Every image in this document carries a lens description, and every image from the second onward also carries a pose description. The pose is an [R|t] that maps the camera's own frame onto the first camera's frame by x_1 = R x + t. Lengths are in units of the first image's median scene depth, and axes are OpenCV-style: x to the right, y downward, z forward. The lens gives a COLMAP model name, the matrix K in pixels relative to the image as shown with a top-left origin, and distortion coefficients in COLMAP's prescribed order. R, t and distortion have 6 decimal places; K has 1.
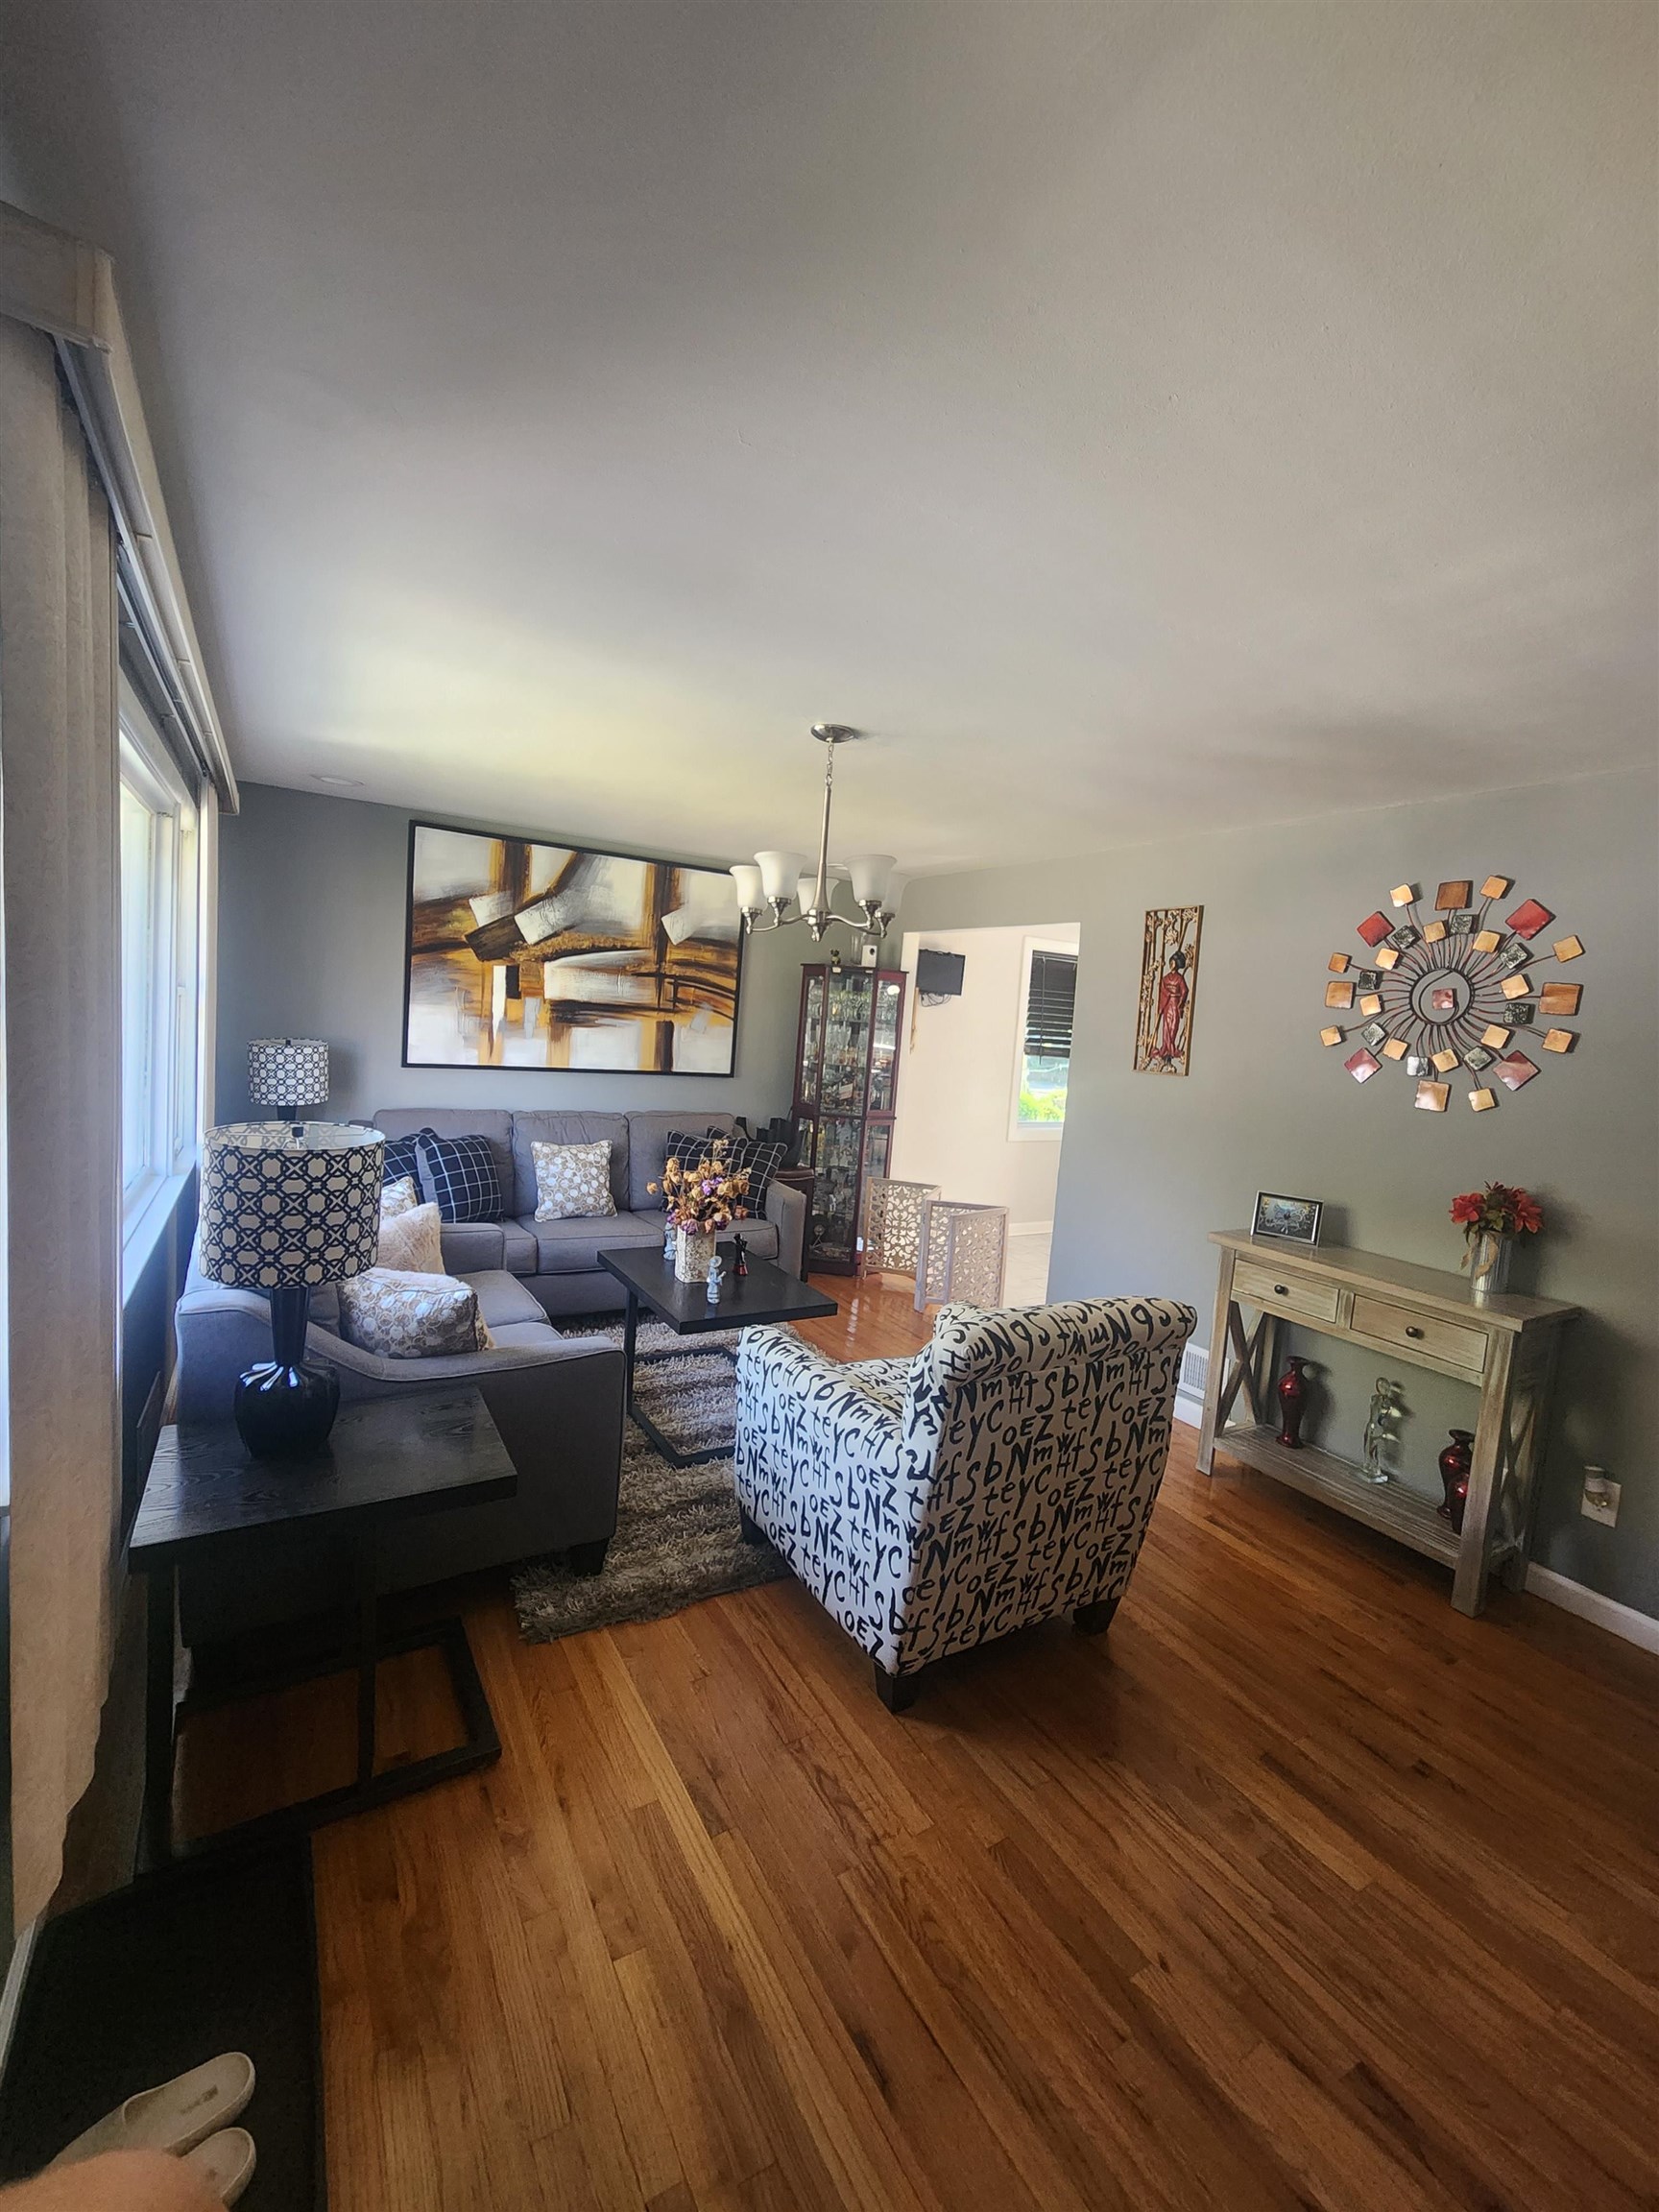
lens RADIAL K [[905.8, 0, 826.3], [0, 905.8, 1106.7], [0, 0, 1]] dist [-0.002230, -0.000935]
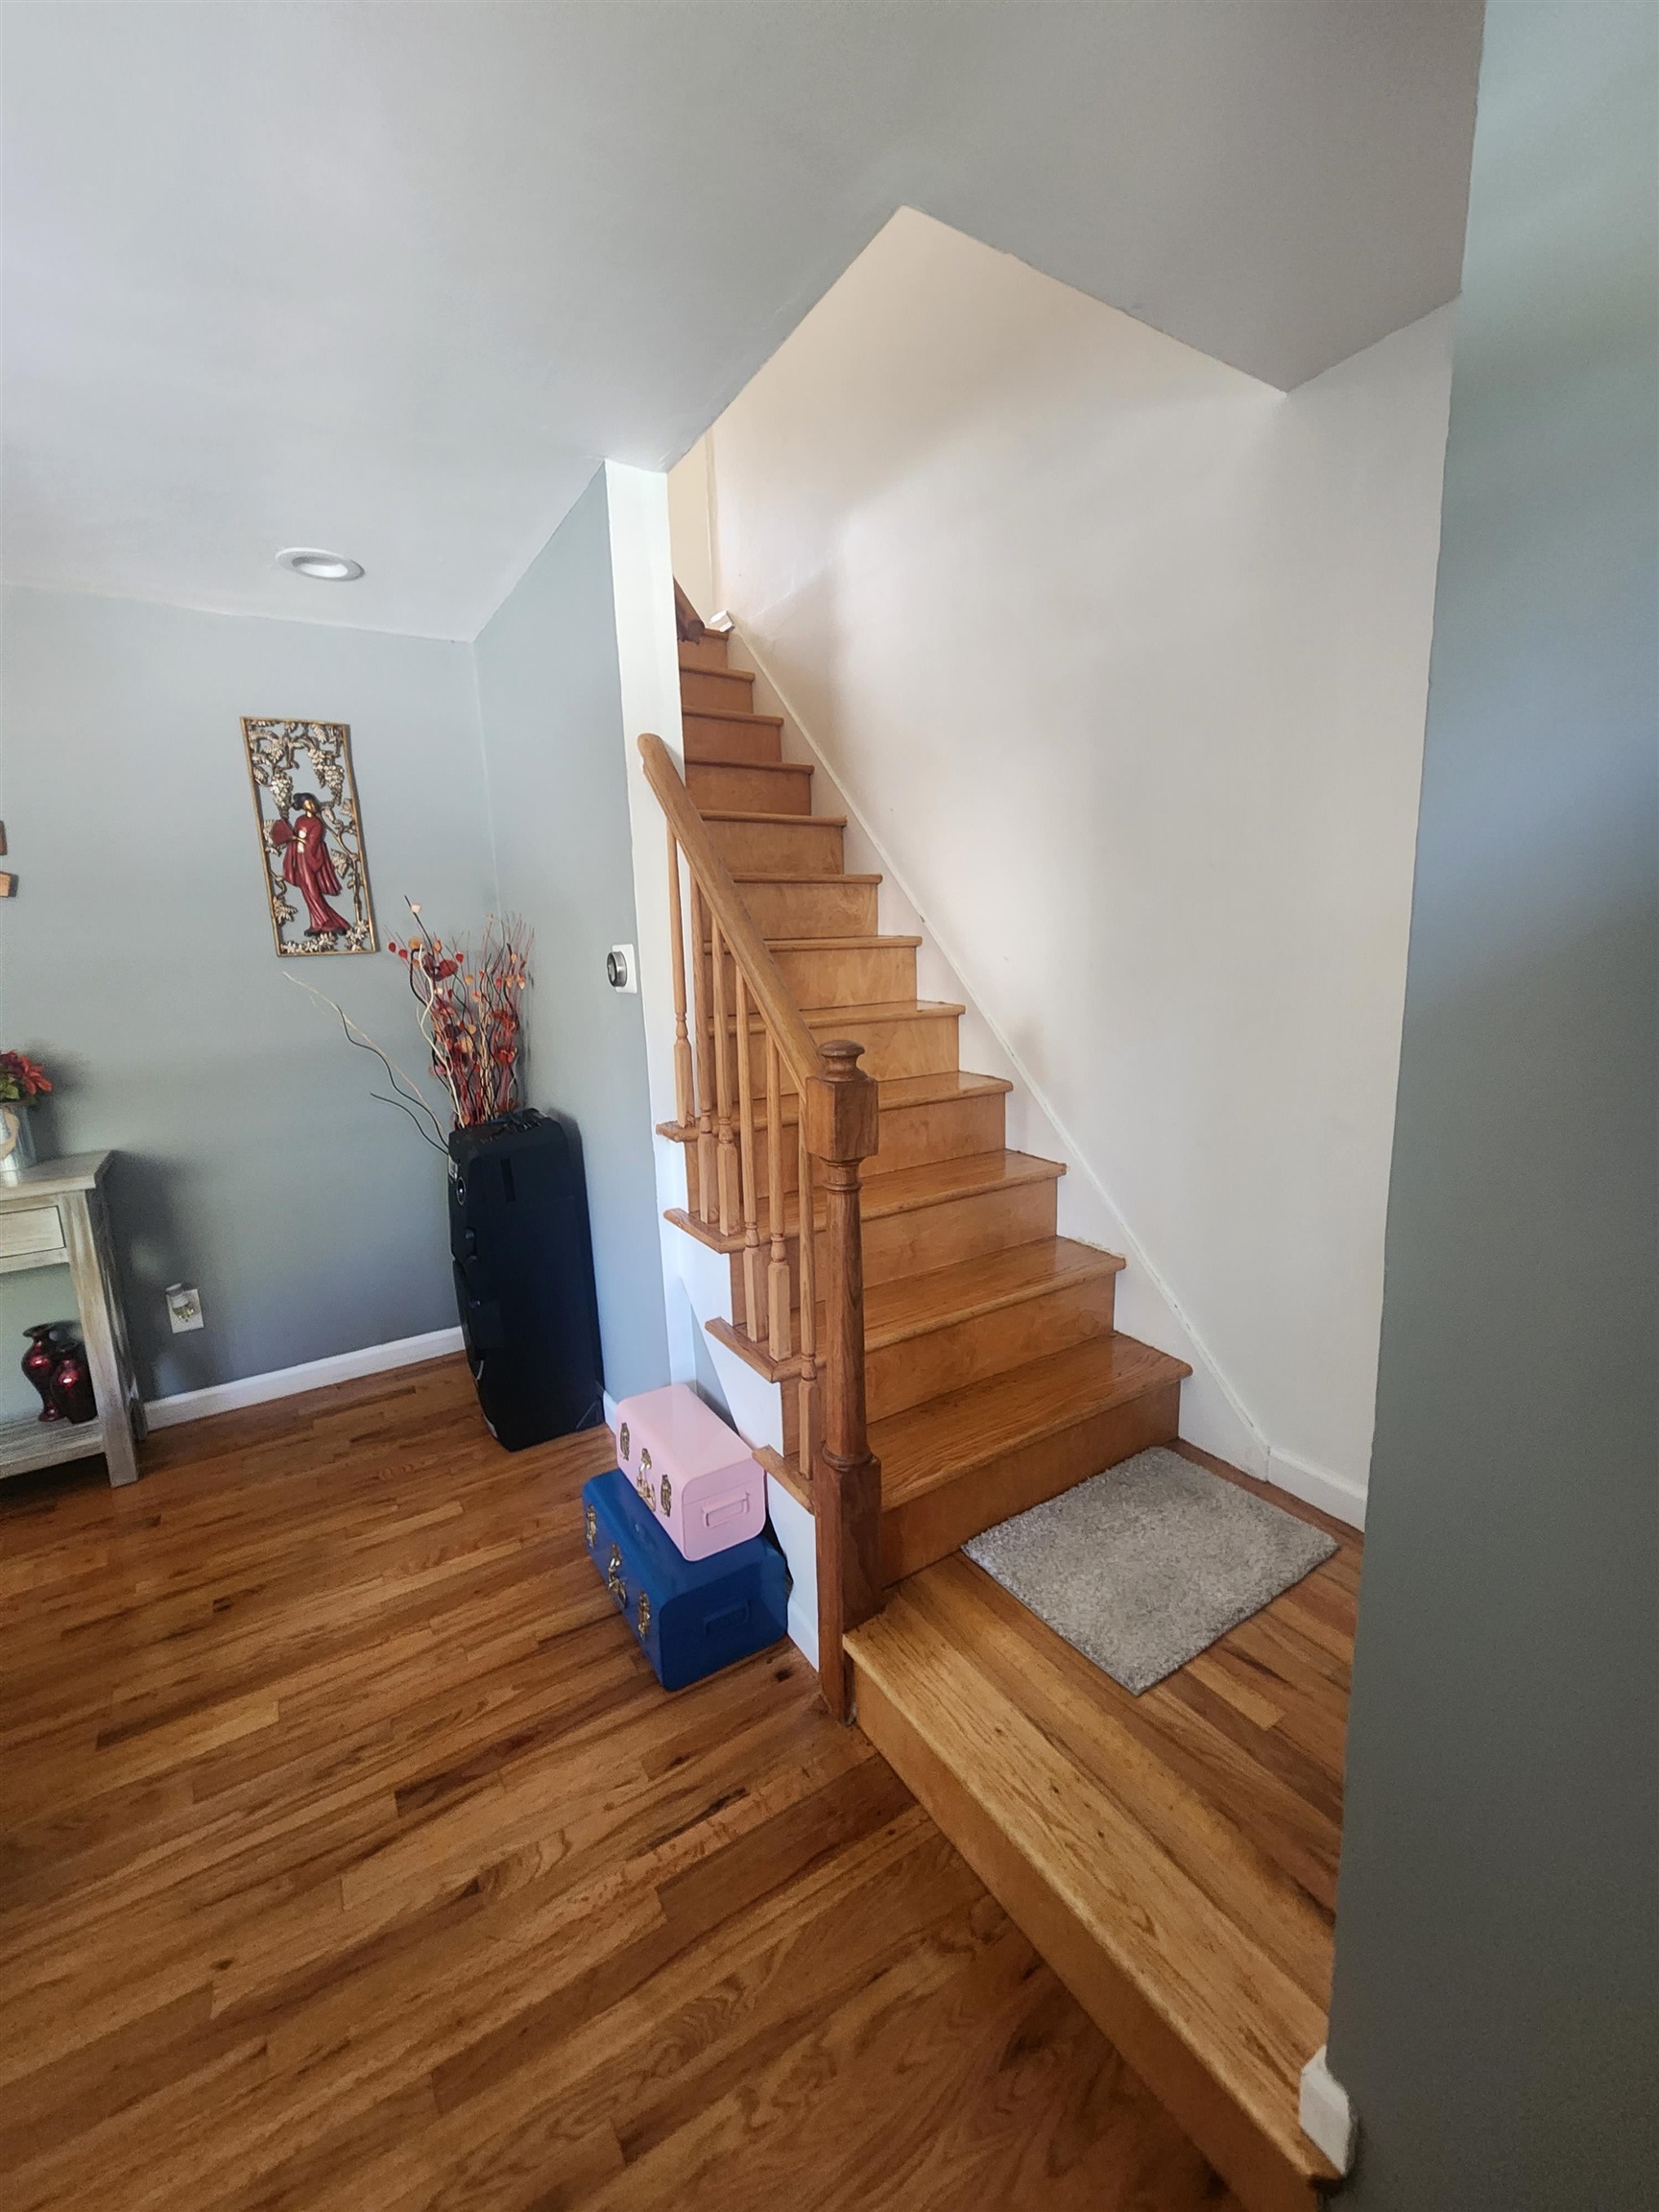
lens RADIAL K [[905.8, 0, 825.1], [0, 905.8, 1092.9], [0, 0, 1]] dist [-0.002230, -0.000935]
pose [[-0.024088, -0.246693, 0.968794, -0.167873], [0.135190, 0.959370, 0.247654, 0.018237], [-0.990527, 0.136937, 0.010241, 0.204609]]
